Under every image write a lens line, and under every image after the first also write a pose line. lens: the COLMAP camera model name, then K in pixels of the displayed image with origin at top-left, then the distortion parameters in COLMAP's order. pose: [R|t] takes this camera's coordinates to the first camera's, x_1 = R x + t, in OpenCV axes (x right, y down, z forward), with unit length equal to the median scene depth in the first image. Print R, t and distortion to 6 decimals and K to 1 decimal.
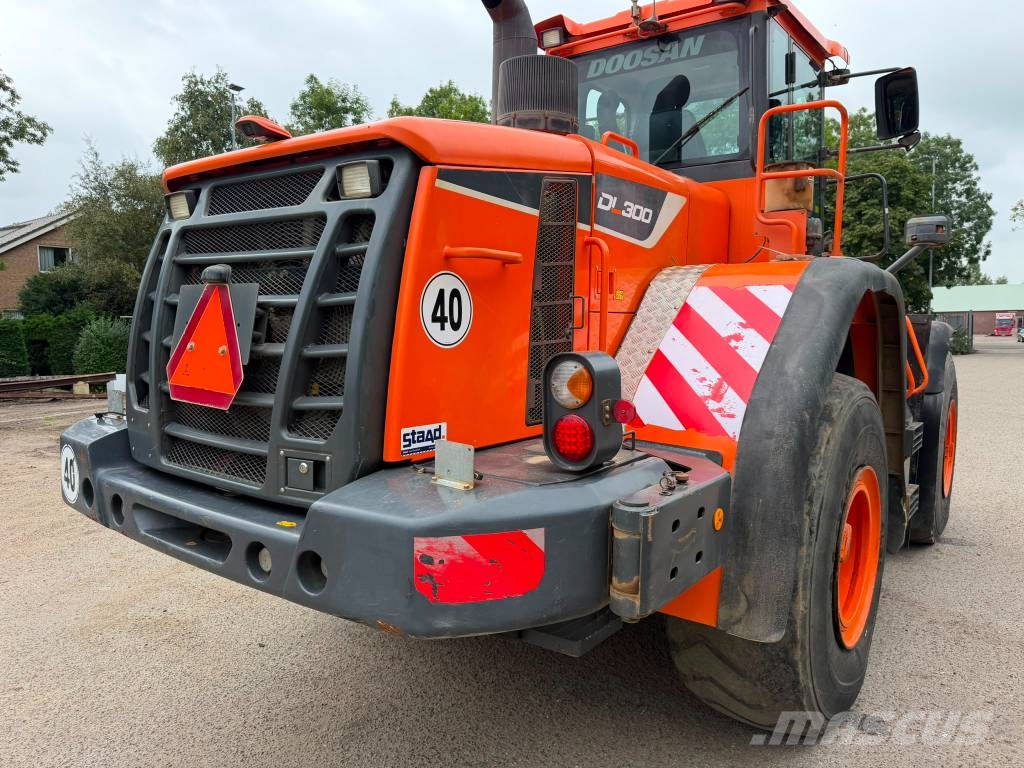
lens RADIAL K [[723.9, 0, 514.4], [0, 723.9, 381.4], [0, 0, 1]] dist [0.066905, -0.078101]
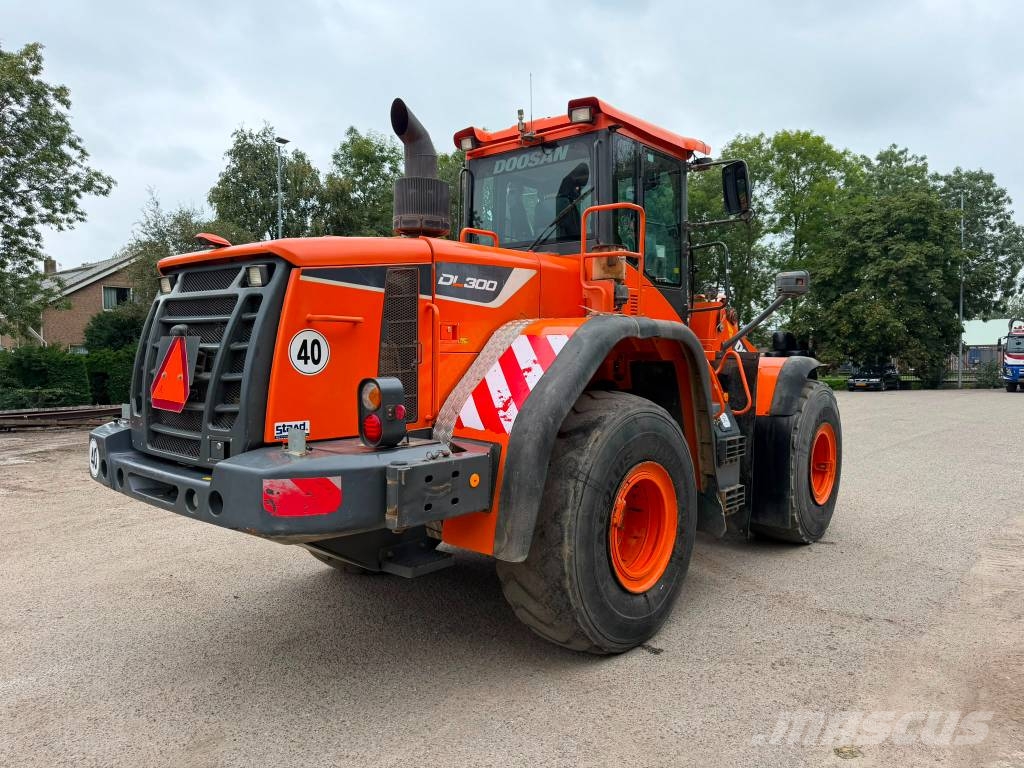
lens RADIAL K [[717.2, 0, 511.7], [0, 717.2, 387.7], [0, 0, 1]] dist [0.124416, -0.175236]
pose [[0.997774, 0.002622, -0.066636, 0.332215], [-0.005070, 0.999318, -0.036584, 0.028033], [0.066495, 0.036841, 0.997106, -0.428661]]
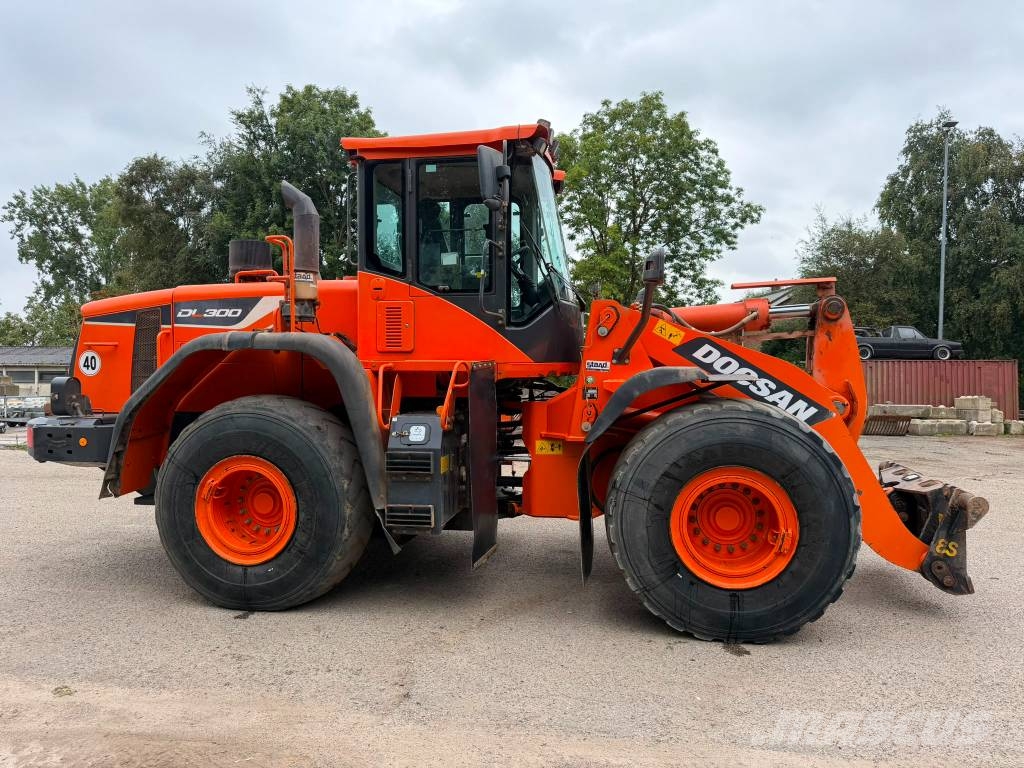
lens RADIAL K [[719.8, 0, 512.0], [0, 719.8, 384.0], [0, 0, 1]] dist [0.056659, -0.072760]
pose [[0.441275, 0.023404, -0.897067, 2.345476], [-0.073065, 0.997278, -0.009923, -0.076455], [0.894393, 0.069923, 0.441784, 0.857008]]
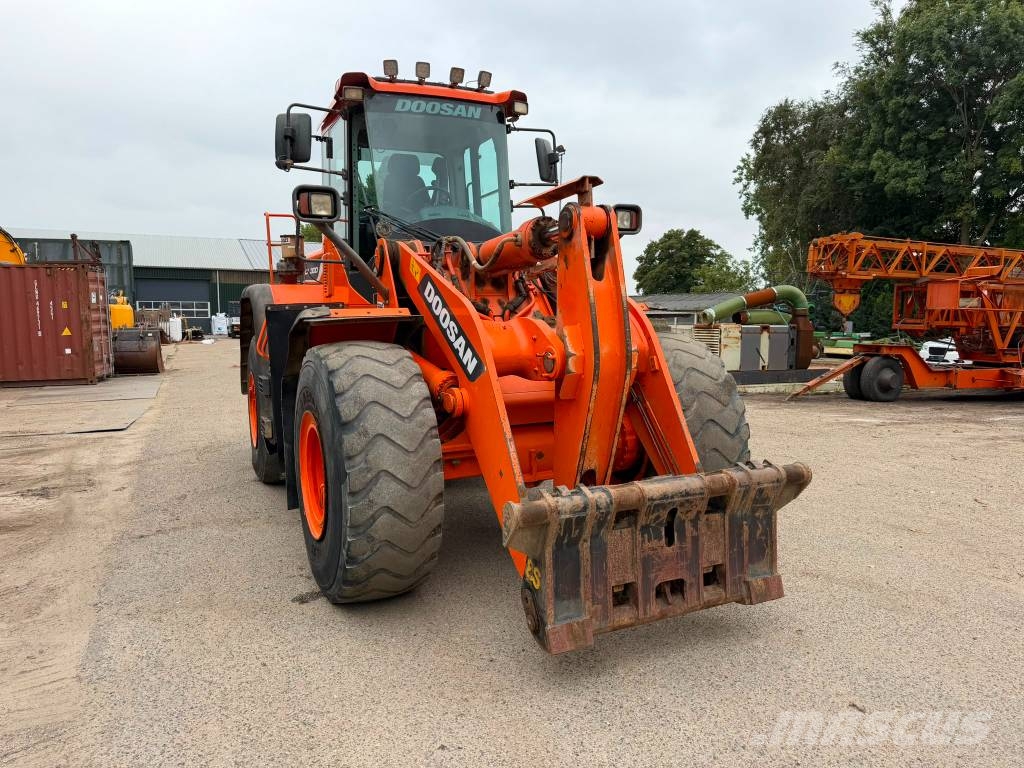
lens RADIAL K [[714.0, 0, 509.6], [0, 714.0, 386.1], [0, 0, 1]] dist [0.124716, -0.176462]
pose [[-0.480416, 0.094246, -0.871962, 2.257771], [-0.064686, 0.987694, 0.142395, -0.237381], [0.874652, 0.124813, -0.468407, 3.006495]]
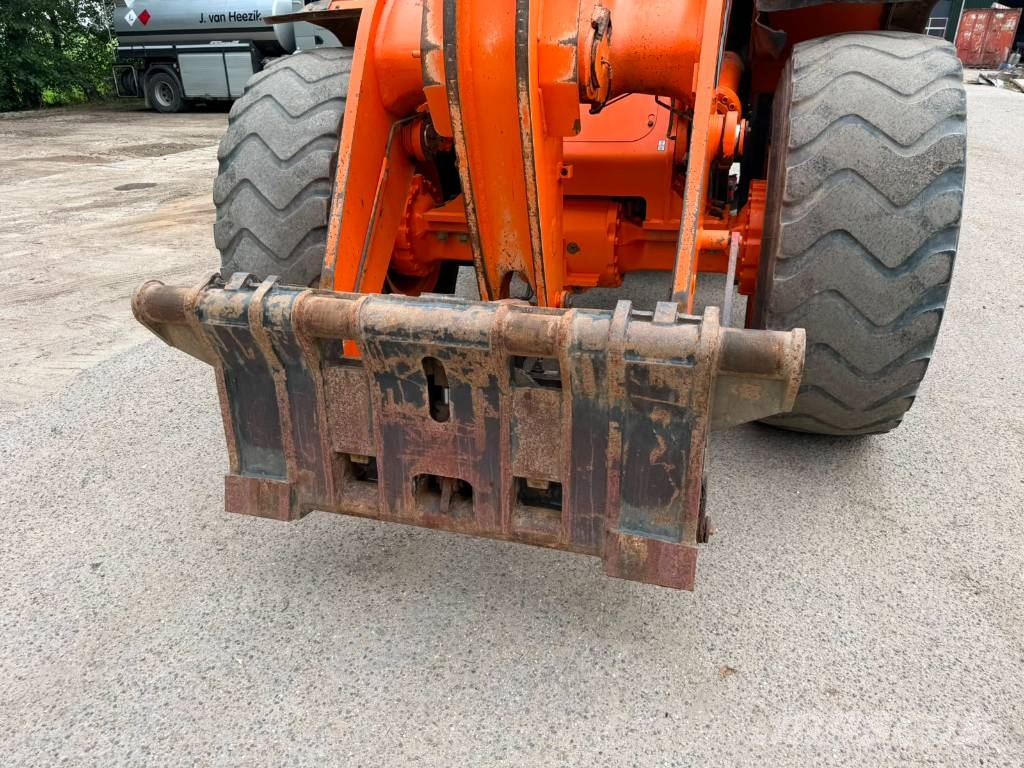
lens RADIAL K [[714.0, 0, 509.6], [0, 714.0, 386.1], [0, 0, 1]] dist [0.124716, -0.176462]
pose [[-0.946842, 0.136980, -0.291078, 1.239107], [-0.018212, 0.880541, 0.473619, -0.162425], [0.321183, 0.453744, -0.831239, 3.262913]]
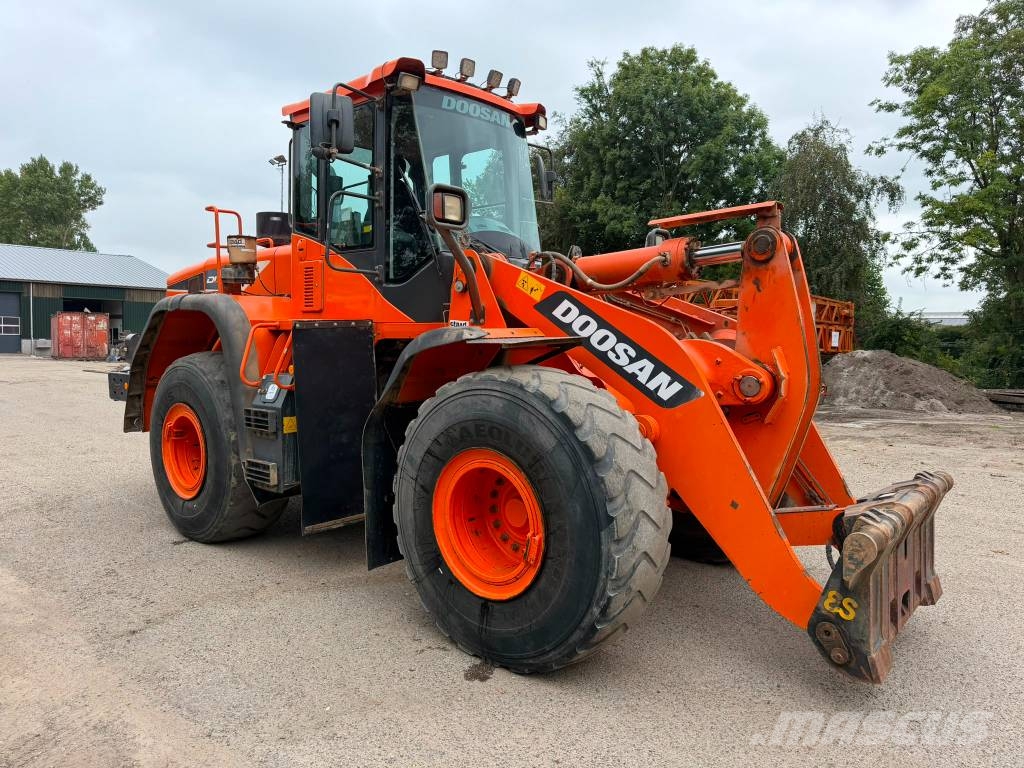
lens RADIAL K [[723.9, 0, 514.4], [0, 723.9, 381.4], [0, 0, 1]] dist [0.066905, -0.078101]
pose [[-0.080978, 0.067670, -0.994416, 2.408884], [-0.088772, 0.993238, 0.074819, -0.165141], [0.992755, 0.094335, -0.074423, 2.103301]]
